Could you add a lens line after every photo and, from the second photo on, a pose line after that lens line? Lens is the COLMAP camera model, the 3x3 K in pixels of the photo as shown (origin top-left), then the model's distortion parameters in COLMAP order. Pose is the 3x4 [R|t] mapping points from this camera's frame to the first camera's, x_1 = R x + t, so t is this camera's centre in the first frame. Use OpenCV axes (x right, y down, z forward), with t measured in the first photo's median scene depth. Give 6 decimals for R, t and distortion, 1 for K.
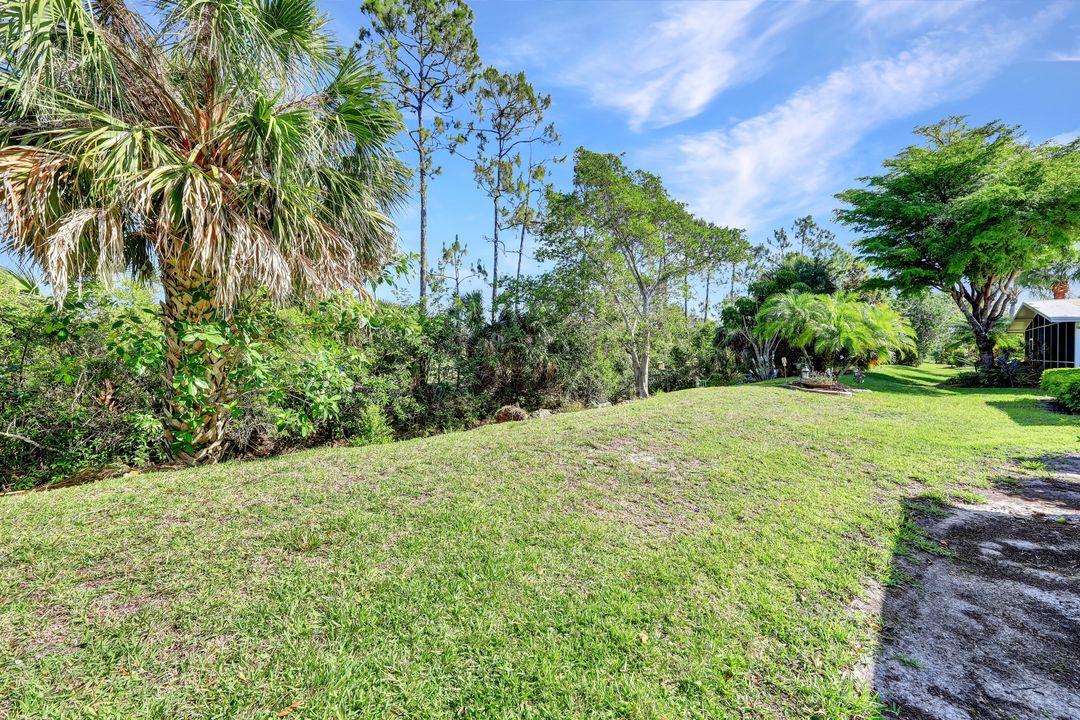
lens RADIAL K [[437.4, 0, 530.6], [0, 437.4, 358.0], [0, 0, 1]] dist [0.001210, 0.000506]
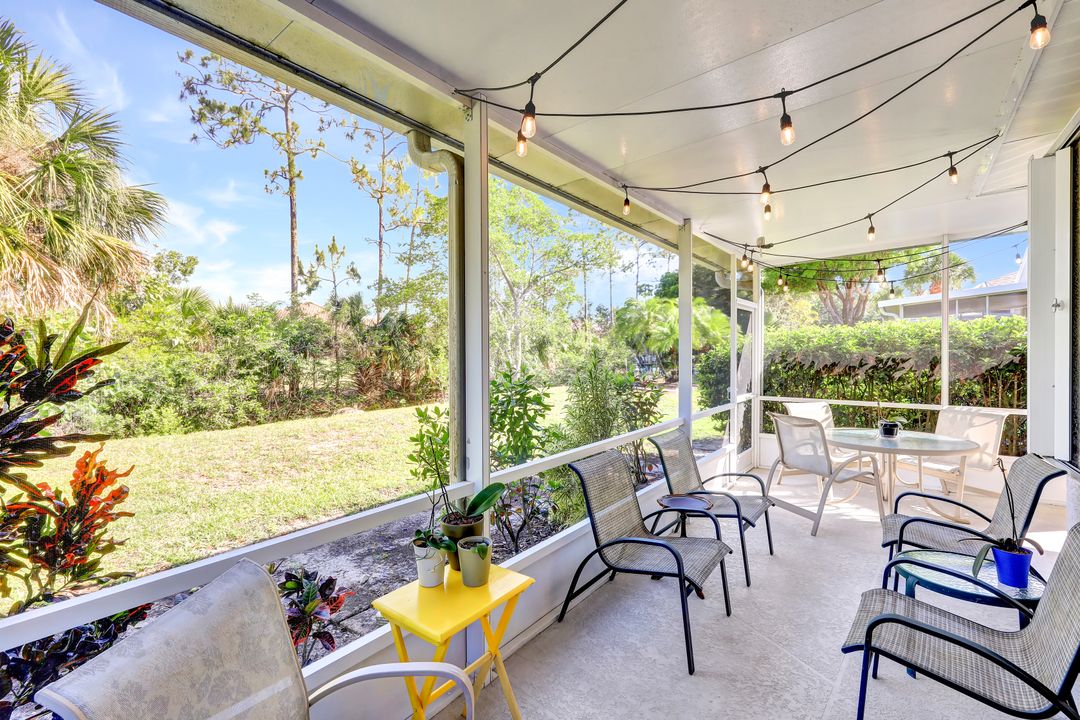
lens RADIAL K [[484.1, 0, 536.7], [0, 484.1, 358.5], [0, 0, 1]] dist [0.002997, 0.001038]
pose [[0.998200, -0.011503, 0.058853, 0.221259], [0.011583, 0.999932, -0.001021, -0.001094], [-0.058837, 0.001701, 0.998266, -0.114453]]
